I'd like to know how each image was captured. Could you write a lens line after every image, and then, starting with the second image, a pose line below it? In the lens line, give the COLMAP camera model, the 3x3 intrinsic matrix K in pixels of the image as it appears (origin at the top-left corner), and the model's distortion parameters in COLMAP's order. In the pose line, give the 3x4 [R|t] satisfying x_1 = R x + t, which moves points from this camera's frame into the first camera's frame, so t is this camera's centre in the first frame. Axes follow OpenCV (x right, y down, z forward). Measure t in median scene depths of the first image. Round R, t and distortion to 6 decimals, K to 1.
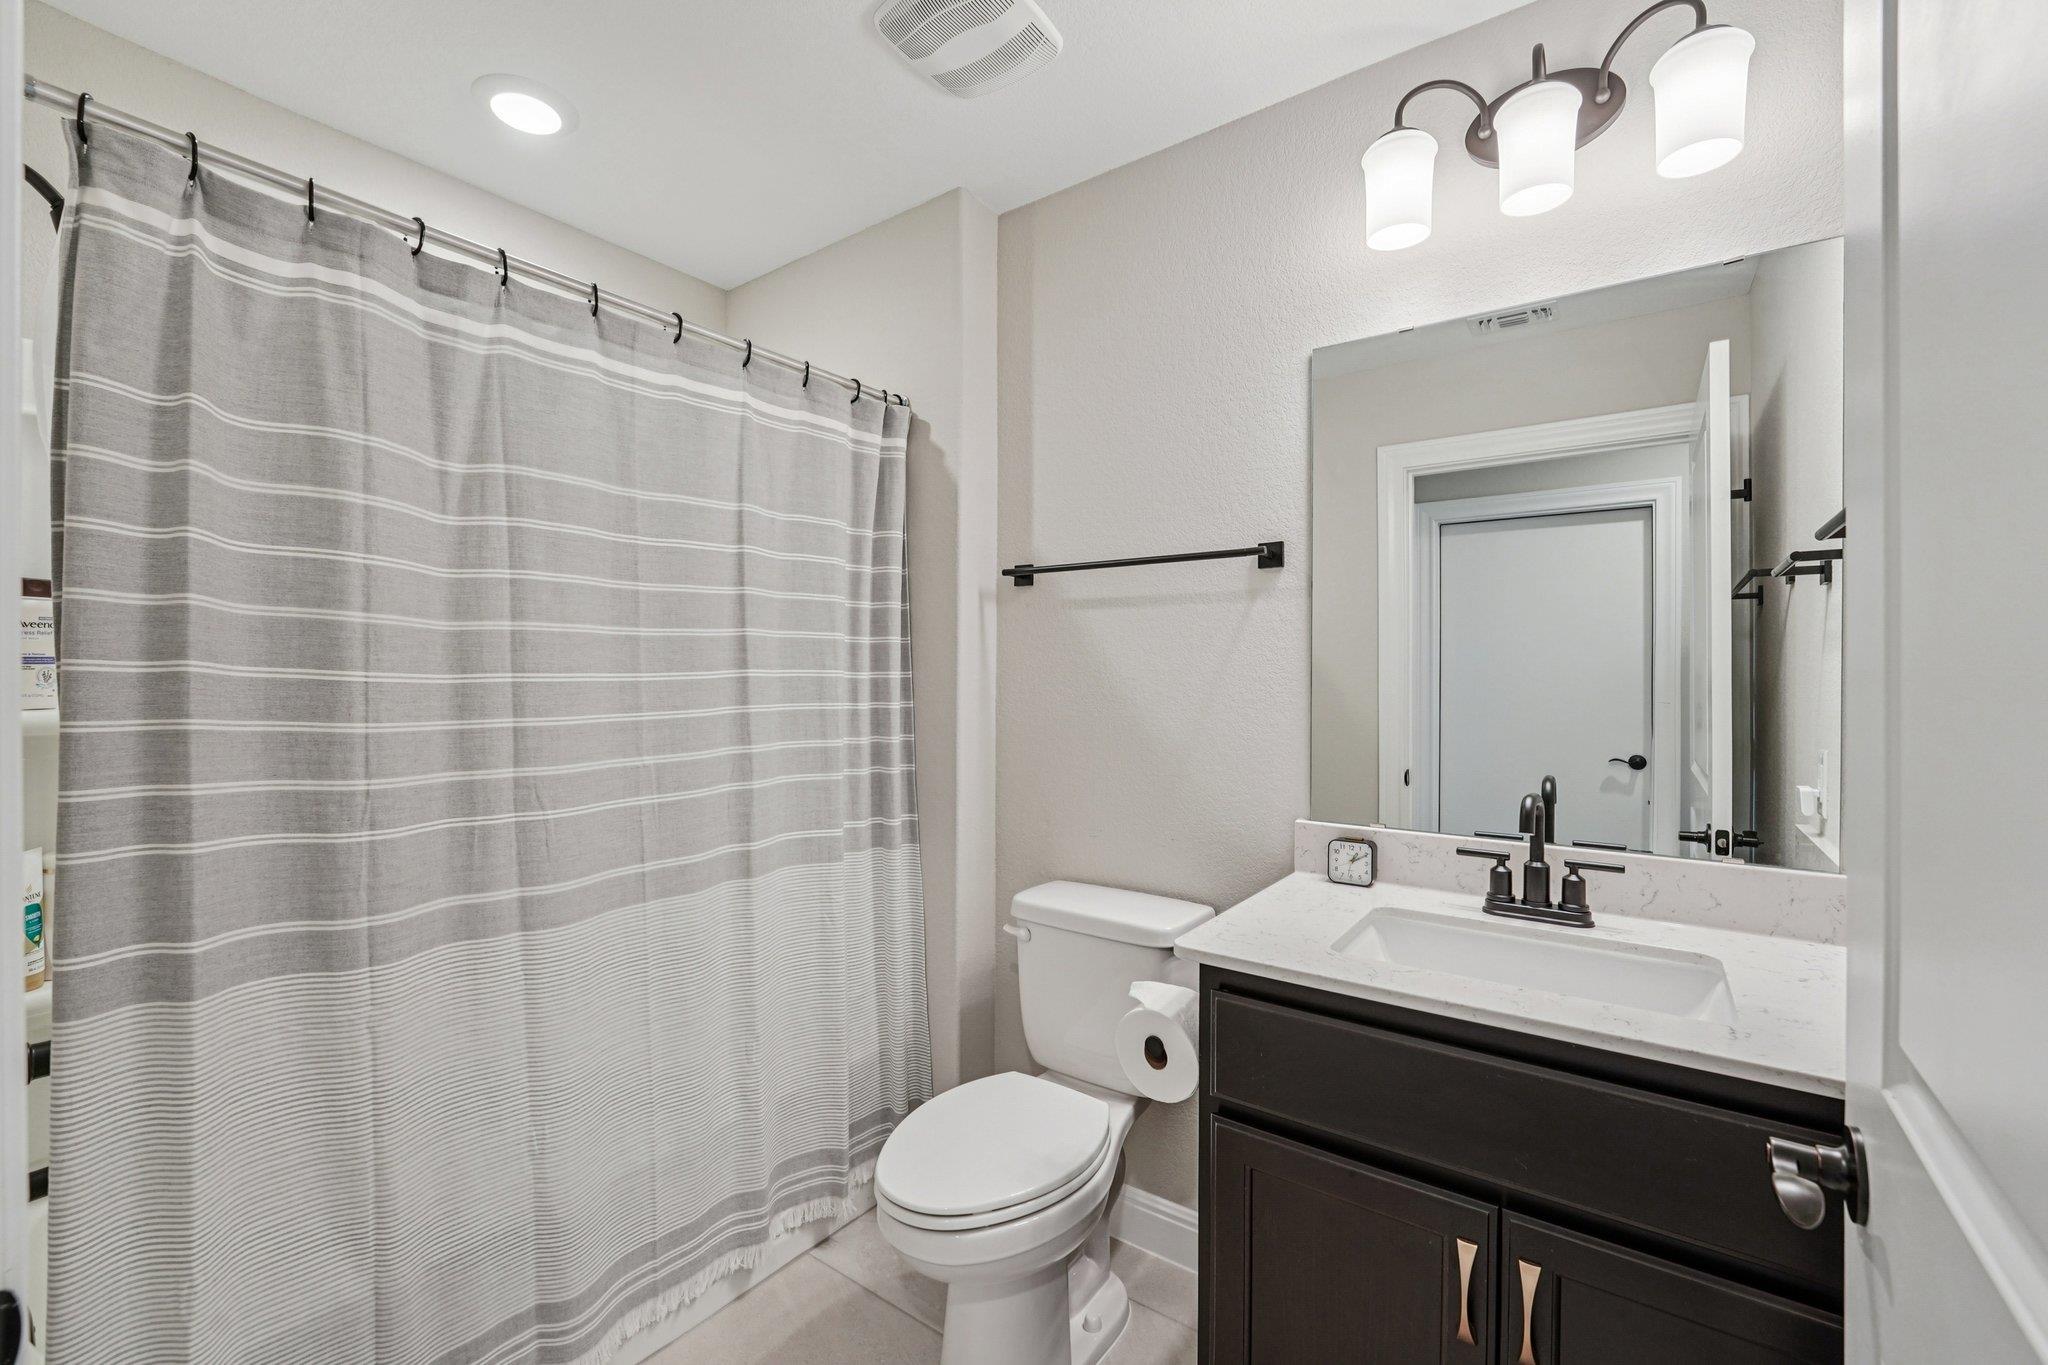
lens RADIAL K [[826.3, 0, 963.3], [0, 826.3, 679.7], [0, 0, 1]] dist [-0.000516, -0.000001]
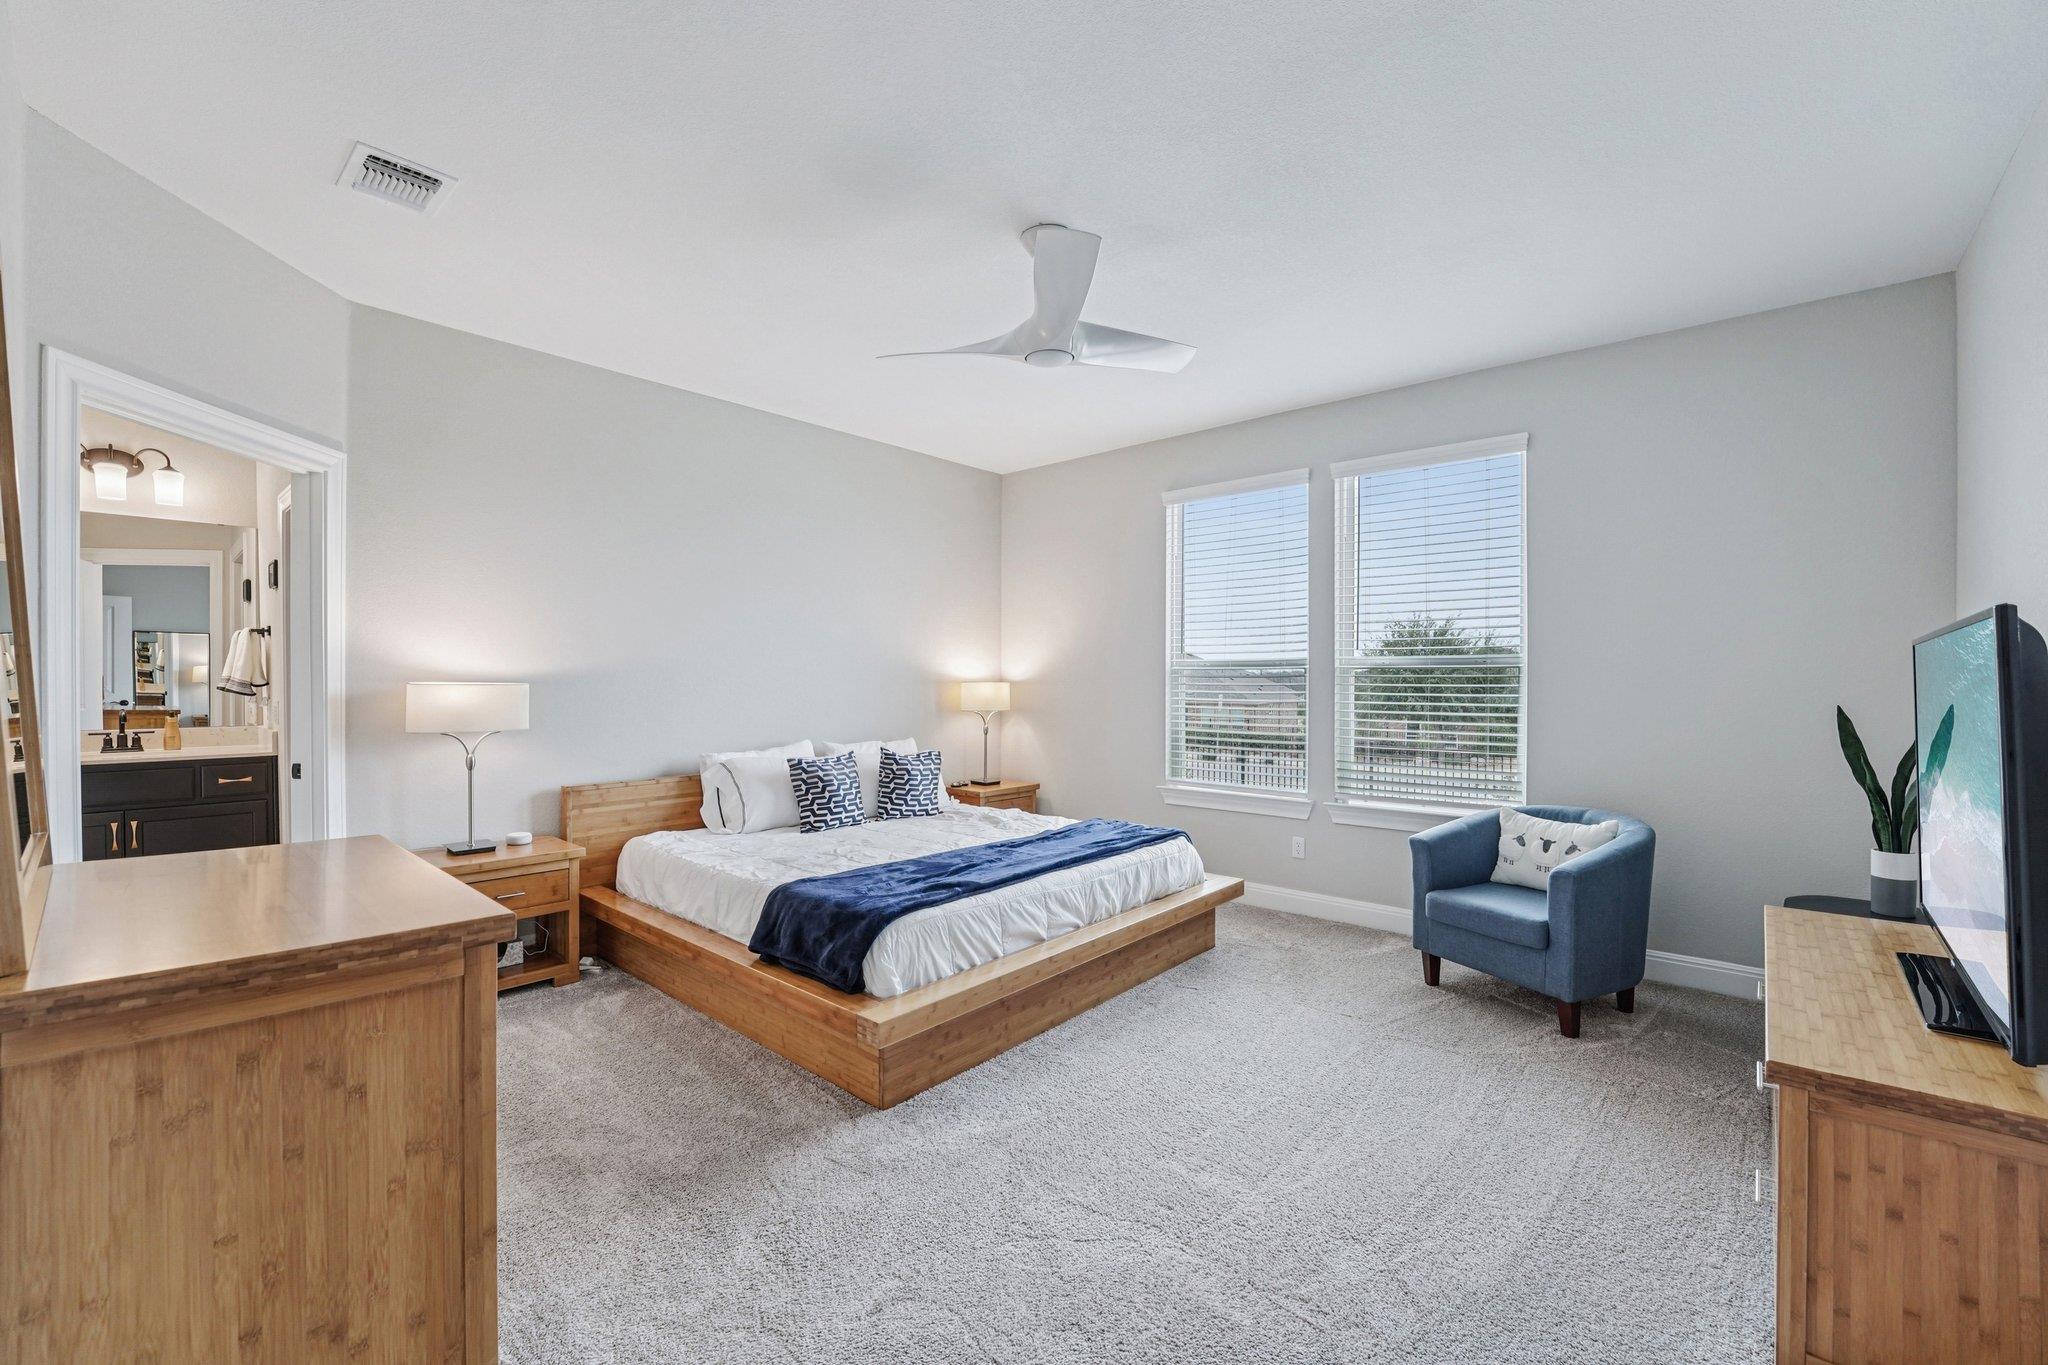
lens RADIAL K [[845.3, 0, 1022.7], [0, 845.3, 691.6], [0, 0, 1]] dist [-0.019199, 0.000672]
pose [[0.080346, -0.028283, 0.996366, -1.949852], [-0.006741, 0.999559, 0.028917, -0.036845], [-0.996744, -0.009039, 0.080120, -2.399101]]
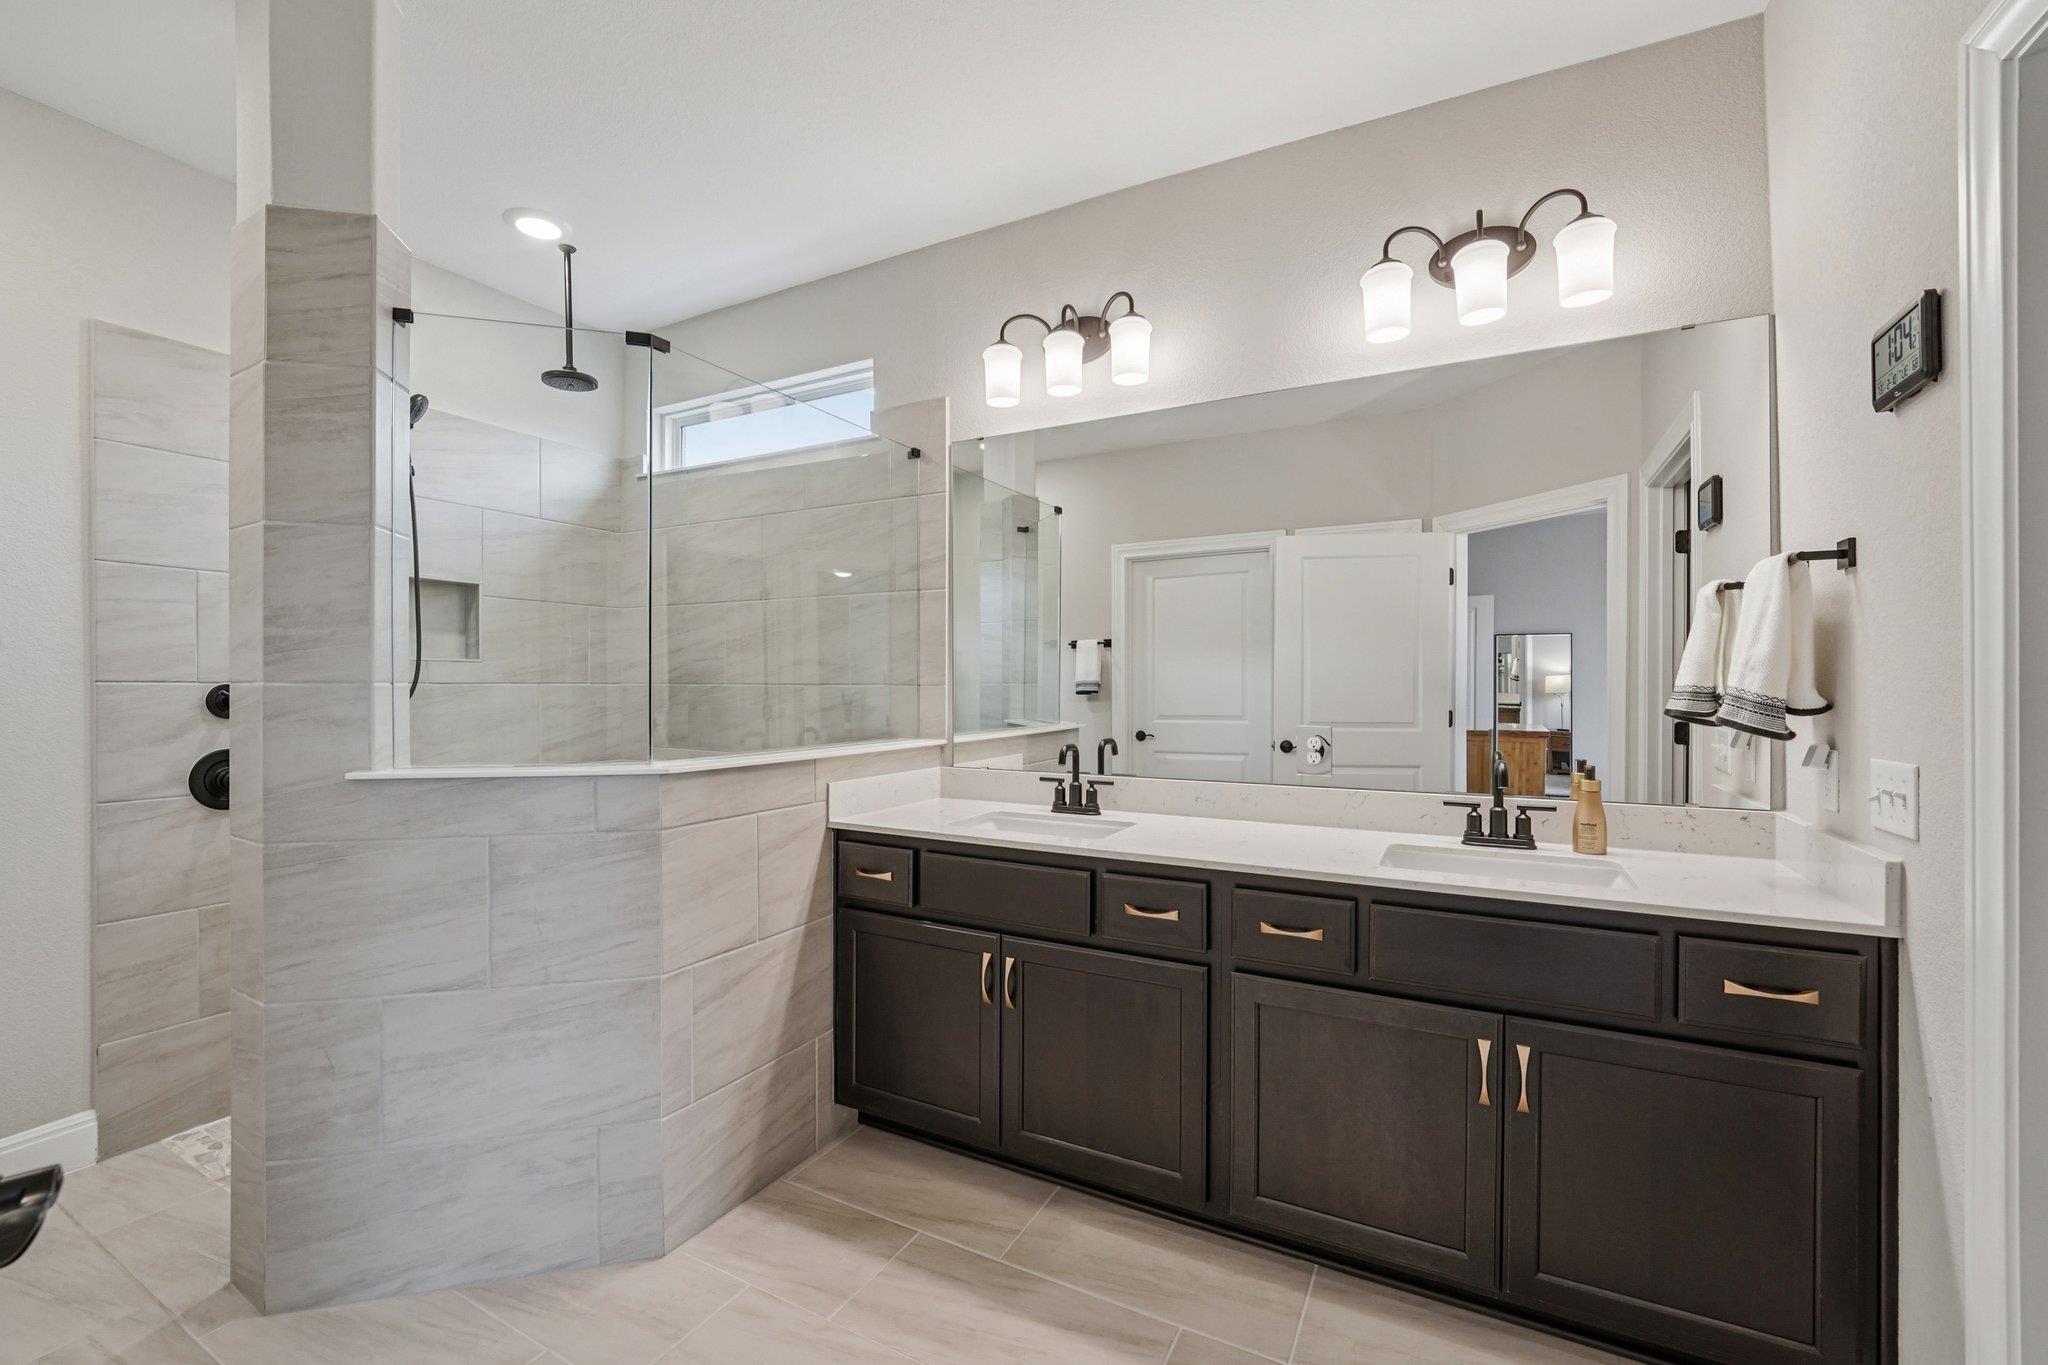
lens RADIAL K [[847.9, 0, 1020.0], [0, 847.9, 679.7], [0, 0, 1]] dist [-0.019227, 0.000497]
pose [[0.986370, -0.009168, 0.164288, -0.333875], [0.009332, 0.999956, -0.000226, -0.003636], [-0.164279, 0.001756, 0.986412, -0.273690]]
